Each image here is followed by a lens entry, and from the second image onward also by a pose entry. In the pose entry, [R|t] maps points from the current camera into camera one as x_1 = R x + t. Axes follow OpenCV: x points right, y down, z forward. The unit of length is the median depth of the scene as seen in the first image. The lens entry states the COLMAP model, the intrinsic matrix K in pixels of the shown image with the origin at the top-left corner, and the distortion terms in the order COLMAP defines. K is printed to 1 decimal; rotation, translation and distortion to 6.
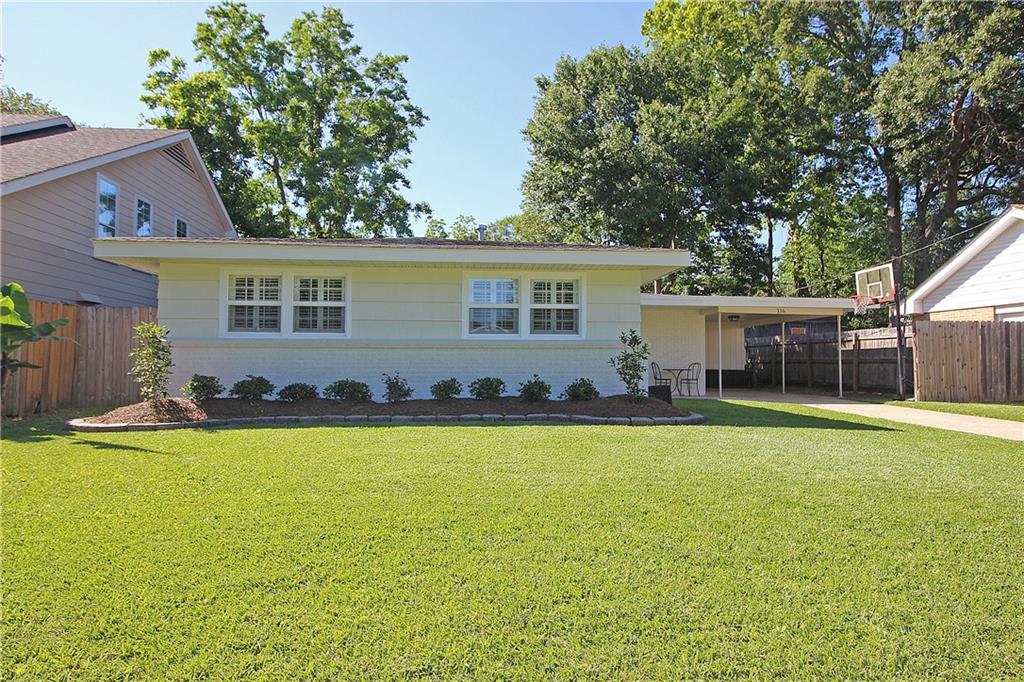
lens RADIAL K [[659.6, 0, 512.7], [0, 659.6, 319.1], [0, 0, 1]] dist [-0.006355, -0.001258]
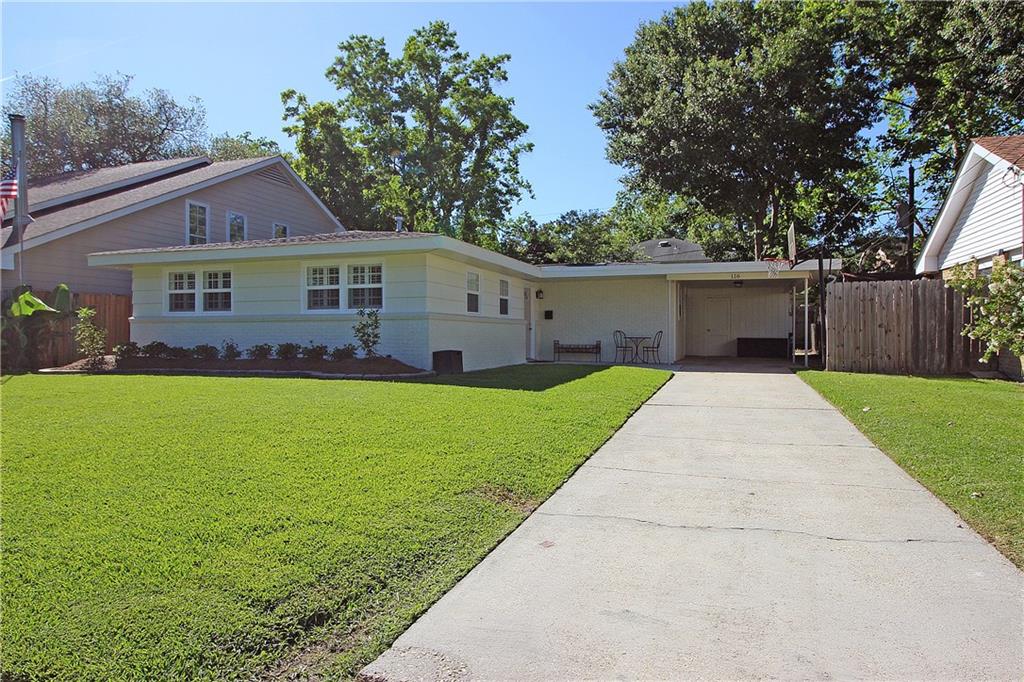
lens RADIAL K [[637.0, 0, 512.0], [0, 637.0, 341.0], [0, 0, 1]] dist [0.026891, -0.000479]
pose [[0.912038, -0.001141, -0.410105, 0.481964], [0.032748, 0.997005, 0.070056, 0.005028], [0.408797, -0.077324, 0.909344, 0.007337]]
